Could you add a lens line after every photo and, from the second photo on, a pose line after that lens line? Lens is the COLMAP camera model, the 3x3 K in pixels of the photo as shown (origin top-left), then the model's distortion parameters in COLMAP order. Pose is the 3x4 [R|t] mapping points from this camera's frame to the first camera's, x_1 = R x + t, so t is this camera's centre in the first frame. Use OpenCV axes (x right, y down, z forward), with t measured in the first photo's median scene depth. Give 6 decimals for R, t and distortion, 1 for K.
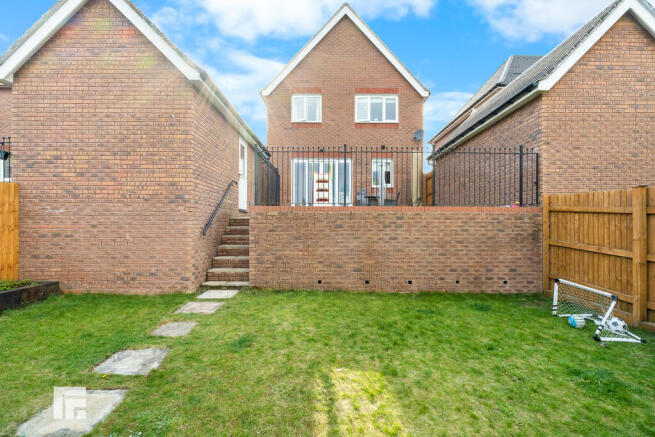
lens RADIAL K [[315.4, 0, 328.3], [0, 315.4, 222.3], [0, 0, 1]] dist [-0.003518, -0.000079]
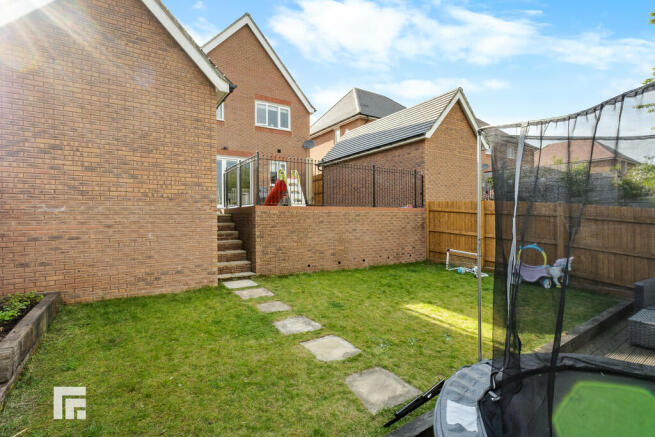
lens RADIAL K [[315.4, 0, 327.6], [0, 315.4, 215.2], [0, 0, 1]] dist [-0.003518, -0.000079]
pose [[0.841922, -0.004910, 0.539577, -0.699719], [0.004704, 0.999987, 0.001760, -0.018634], [-0.539579, 0.001056, 0.841935, -0.120351]]
